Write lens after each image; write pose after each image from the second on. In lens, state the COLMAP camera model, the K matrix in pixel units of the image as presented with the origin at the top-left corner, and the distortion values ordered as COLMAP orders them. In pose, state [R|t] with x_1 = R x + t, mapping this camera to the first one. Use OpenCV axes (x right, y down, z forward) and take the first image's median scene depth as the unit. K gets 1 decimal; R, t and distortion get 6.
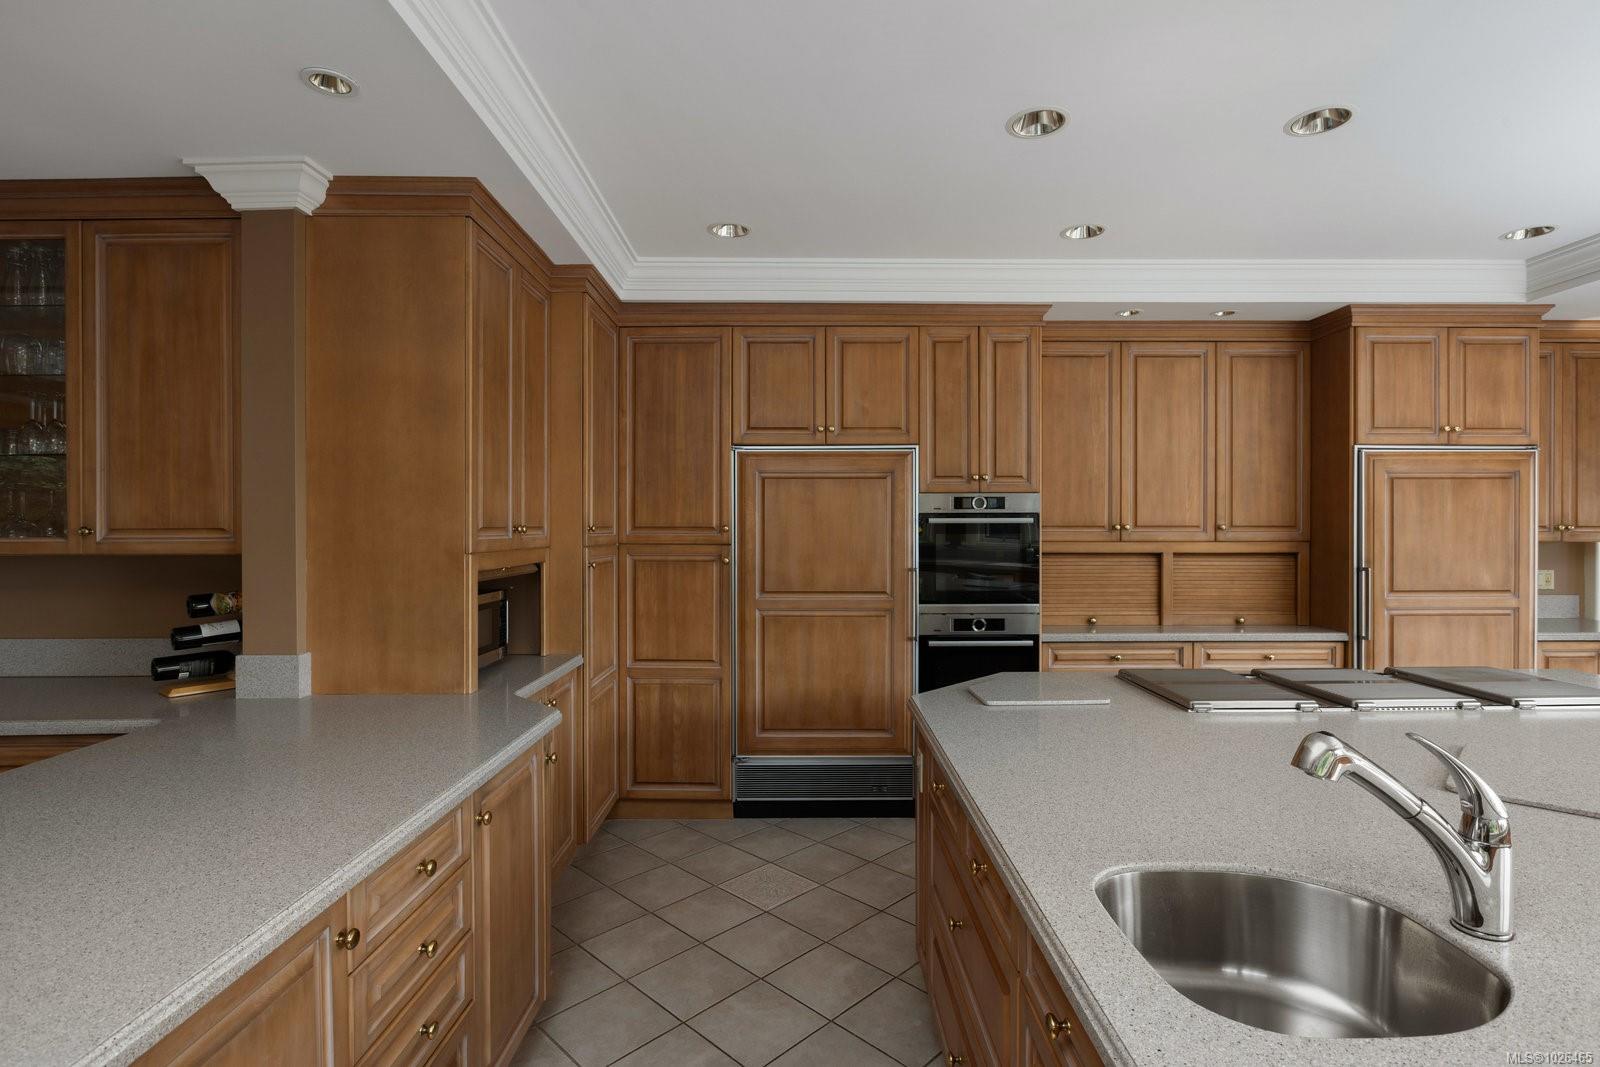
lens RADIAL K [[779.5, 0, 831.3], [0, 779.5, 528.1], [0, 0, 1]] dist [-0.008452, 0.000766]
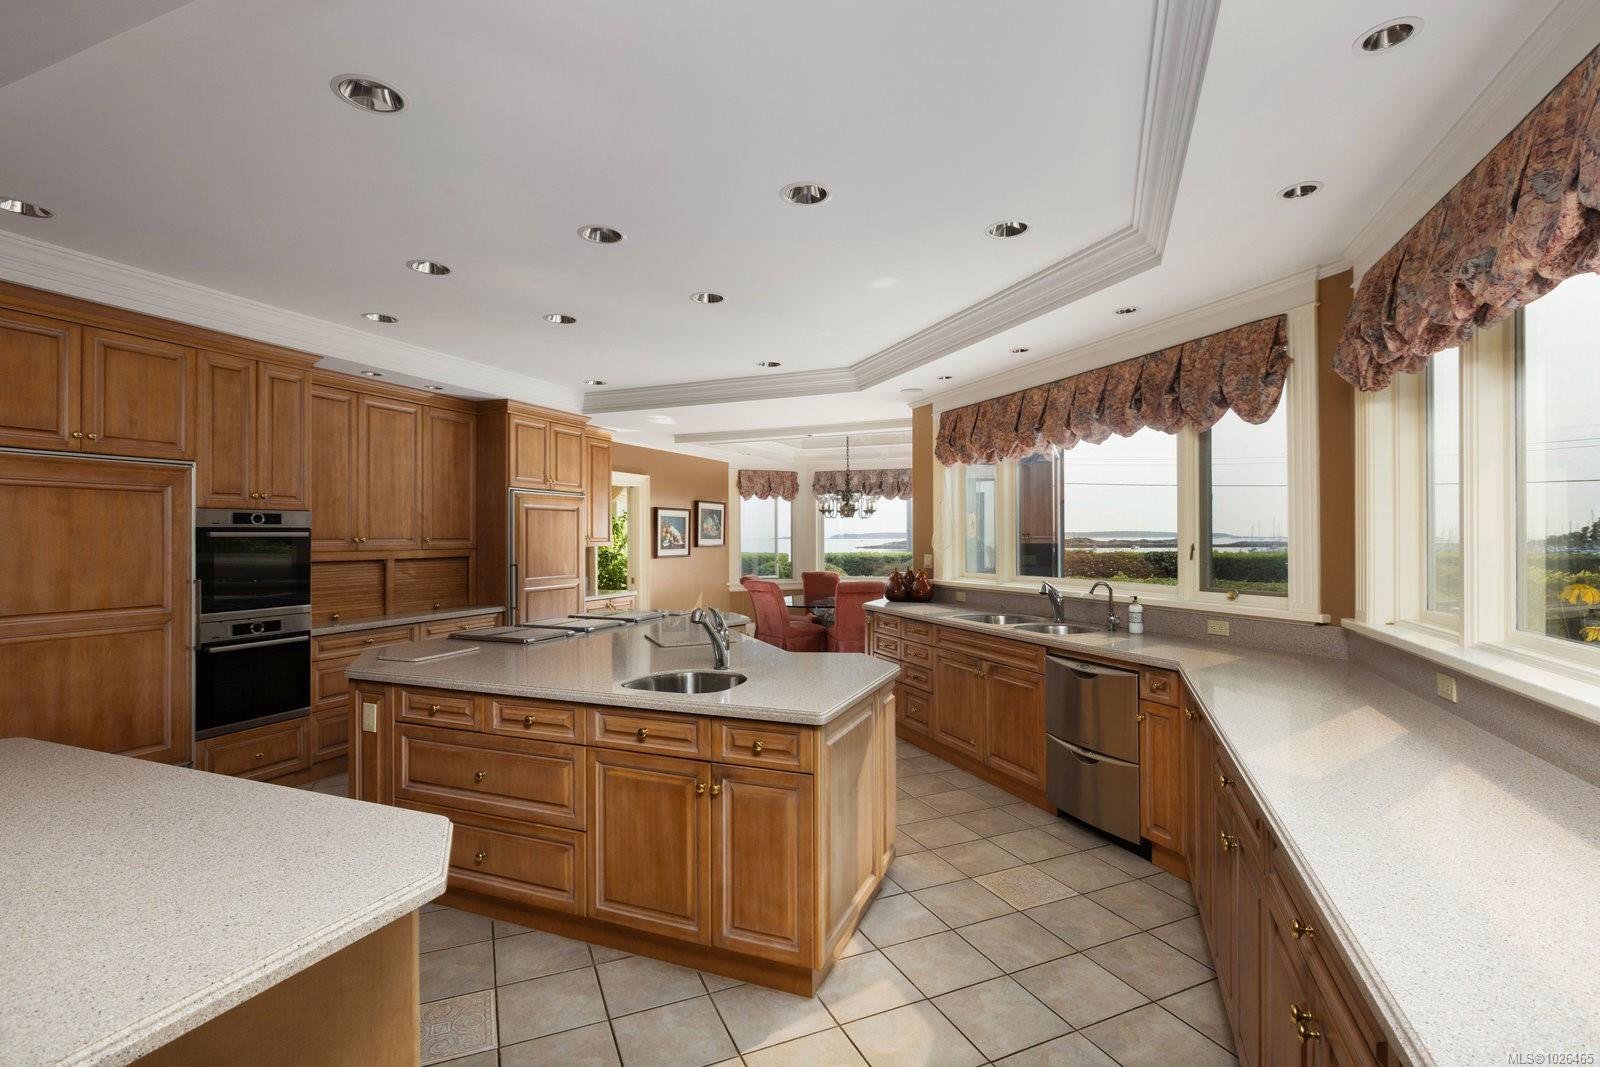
lens RADIAL K [[729.2, 0, 773.9], [0, 729.2, 536.3], [0, 0, 1]] dist [-0.002108, 0.000177]
pose [[0.411553, -0.000011, 0.911386, -0.457247], [0.005088, 0.999984, -0.002286, -0.000808], [-0.911371, 0.005578, 0.411547, -0.106232]]
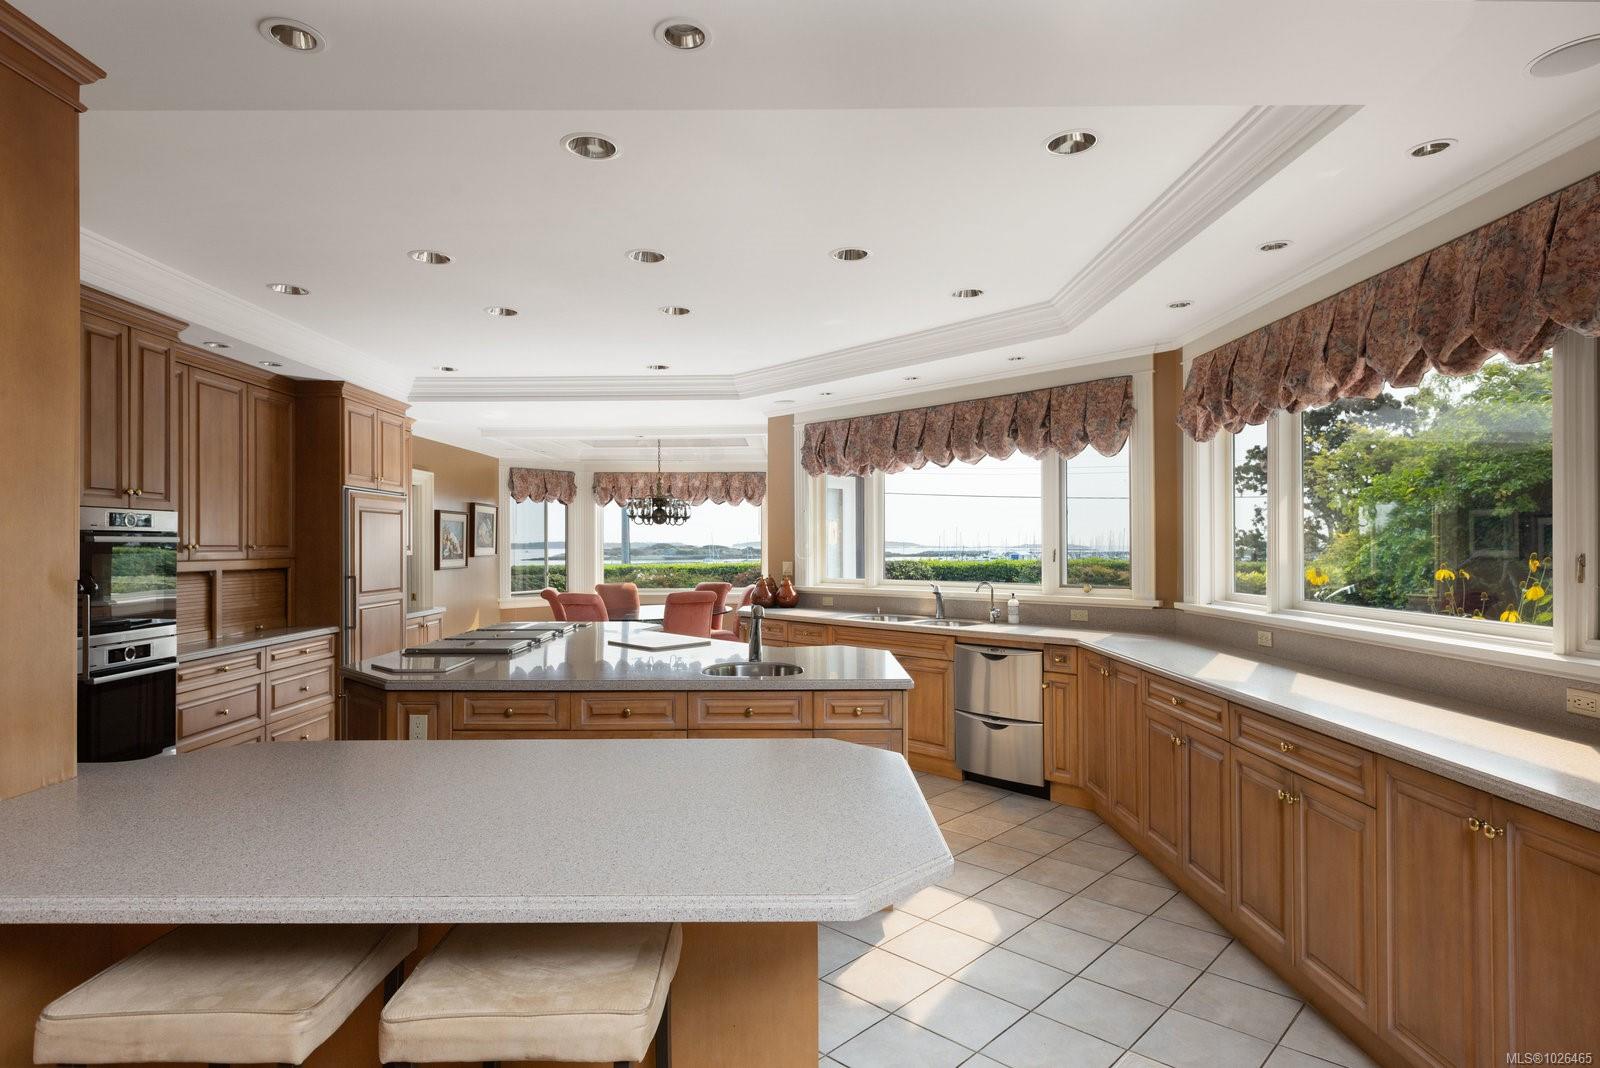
lens RADIAL K [[880.2, 0, 758.8], [0, 880.2, 547.5], [0, 0, 1]] dist [0.007710, 0.000753]
pose [[0.036511, -0.001457, 0.999332, -0.819218], [0.005178, 0.999986, 0.001269, 0.002151], [-0.999320, 0.005128, 0.036518, 0.224097]]
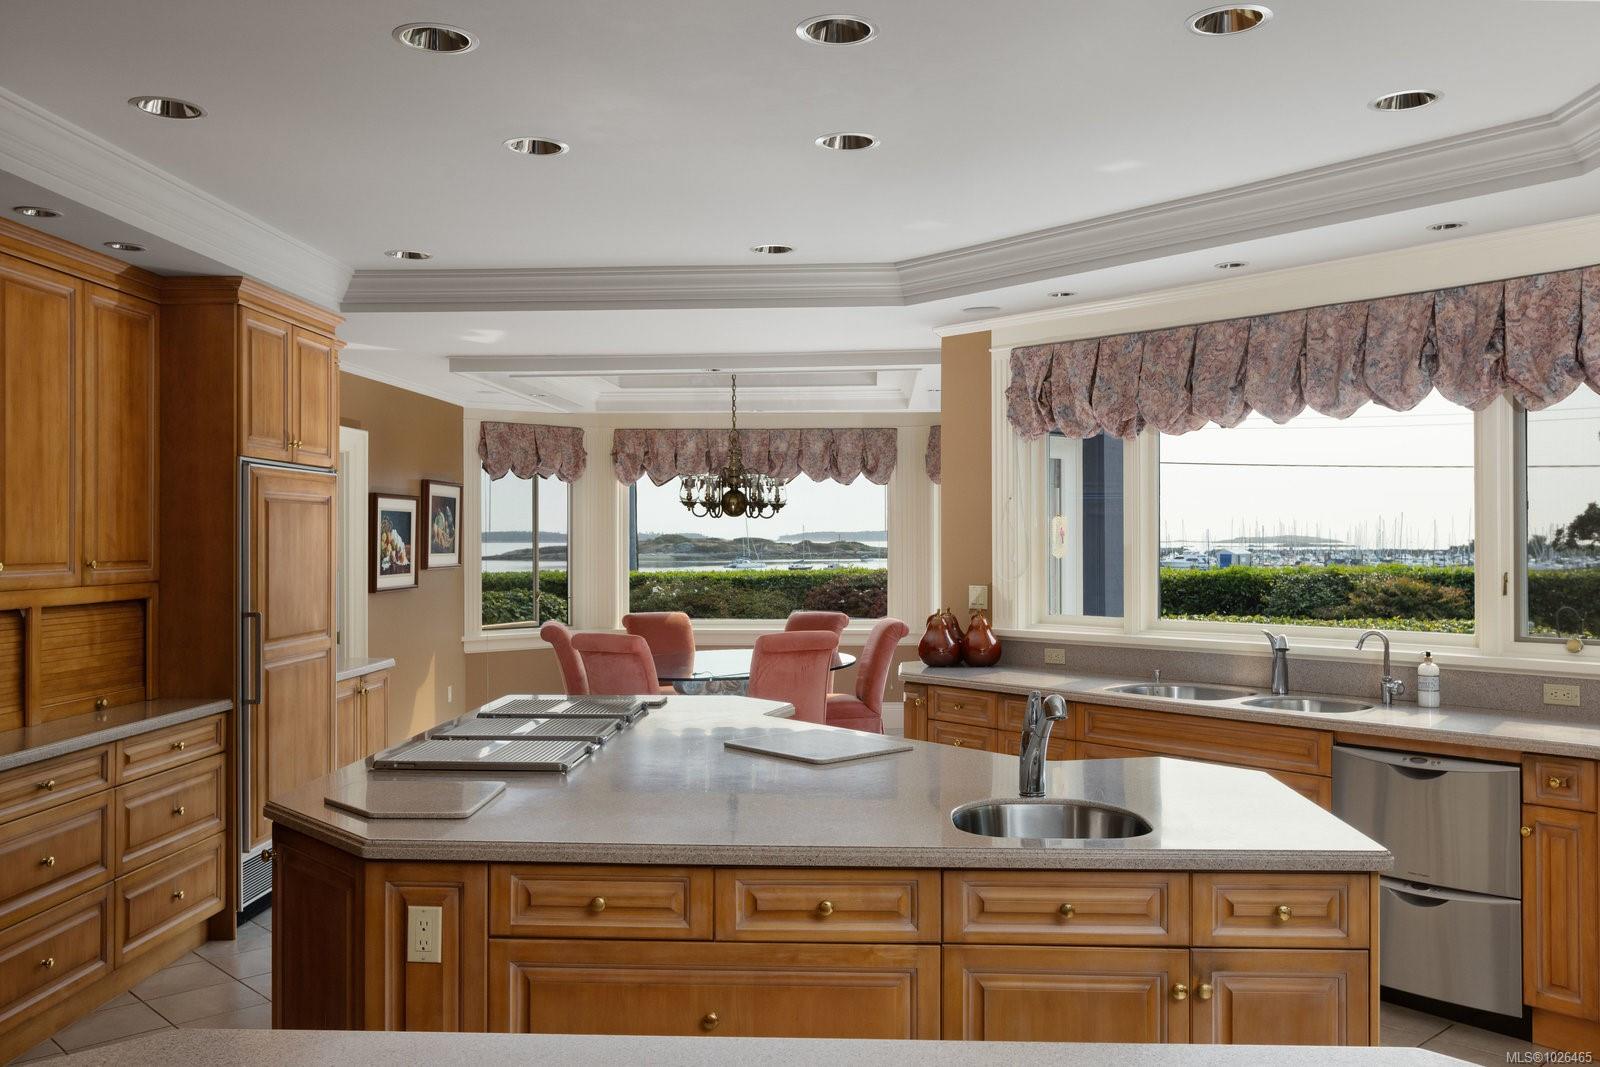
lens RADIAL K [[1357.9, 0, 746.0], [0, 1357.9, 540.1], [0, 0, 1]] dist [0.013281, -0.024926]
pose [[0.086990, -0.000977, 0.996209, -0.637793], [0.002426, 0.999997, 0.000769, -0.022945], [-0.996206, 0.002350, 0.086992, 0.371709]]
